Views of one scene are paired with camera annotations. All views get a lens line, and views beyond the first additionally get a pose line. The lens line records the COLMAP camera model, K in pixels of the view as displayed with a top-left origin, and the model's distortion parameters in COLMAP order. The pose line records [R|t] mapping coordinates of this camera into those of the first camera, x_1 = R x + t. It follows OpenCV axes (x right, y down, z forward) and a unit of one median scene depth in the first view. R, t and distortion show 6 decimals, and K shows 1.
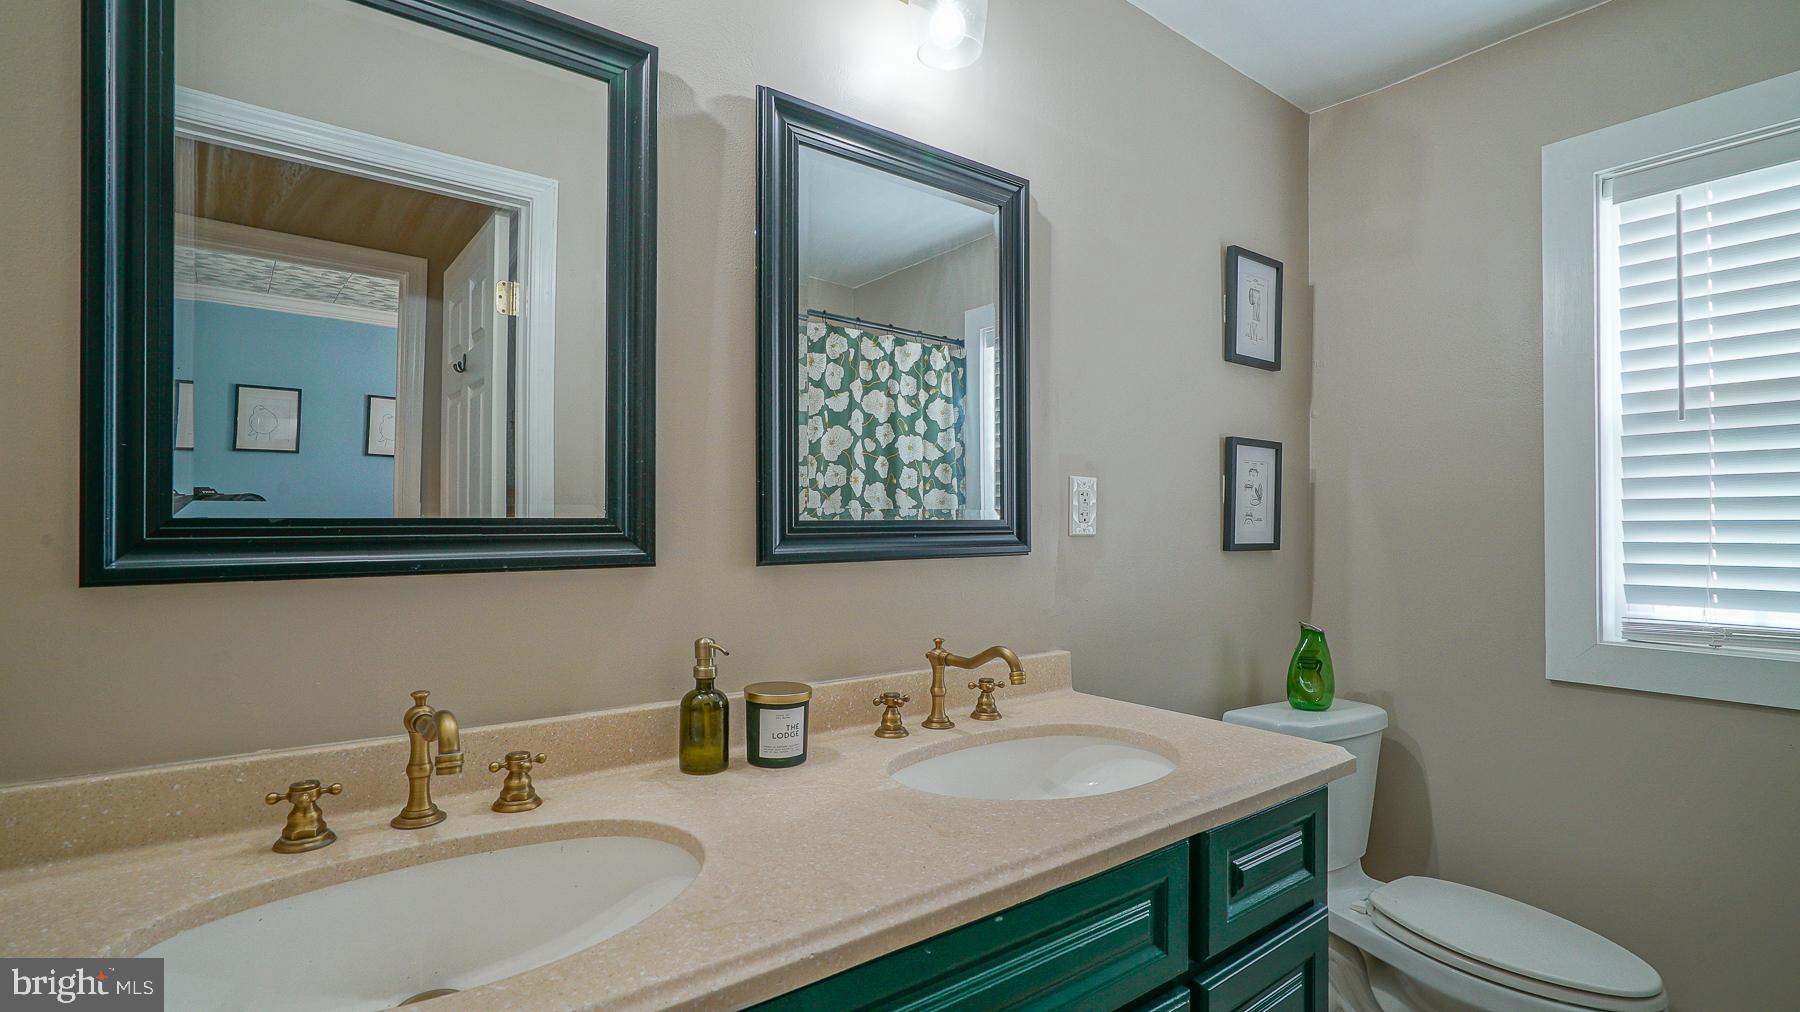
lens RADIAL K [[915.7, 0, 892.8], [0, 915.7, 545.1], [0, 0, 1]] dist [-0.002218, 0.000310]
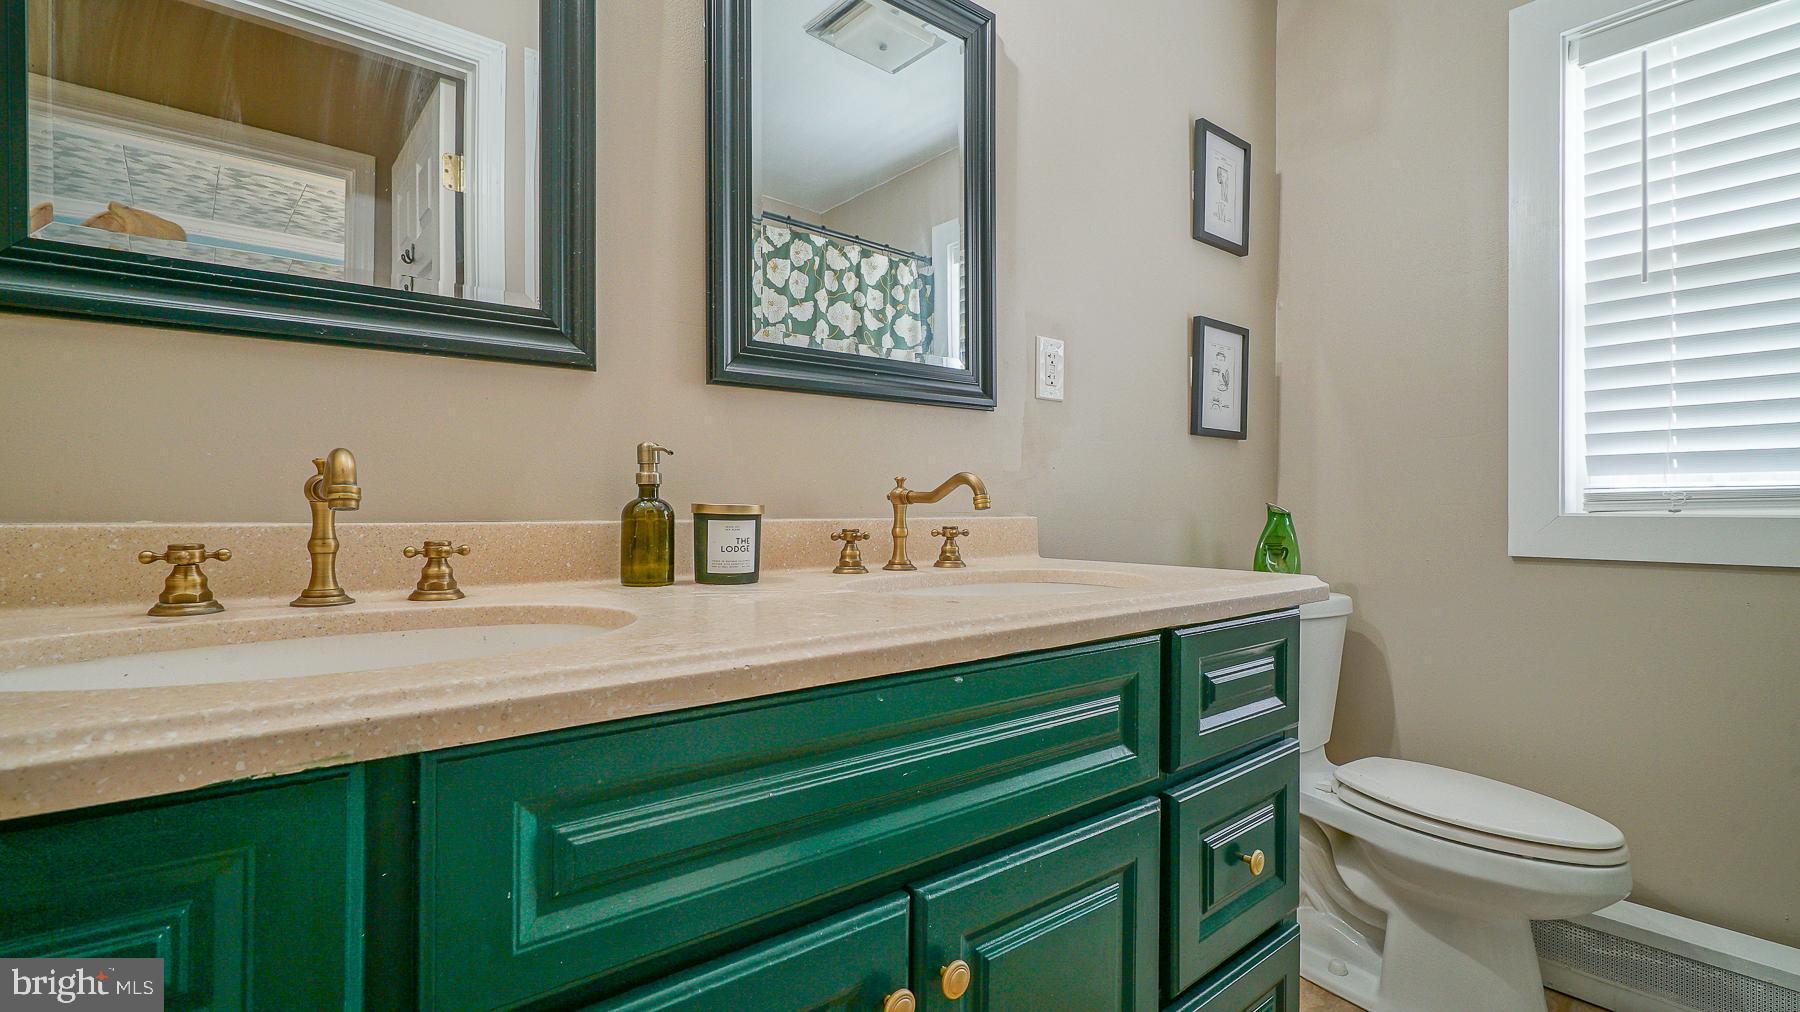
lens RADIAL K [[910.0, 0, 900.0], [0, 910.0, 506.0], [0, 0, 1]] dist [-0.000288, -0.000690]
pose [[0.999139, 0.000709, 0.041472, 0.008219], [-0.000969, 0.999980, 0.006237, 0.101037], [-0.041467, -0.006271, 0.999120, 0.038450]]
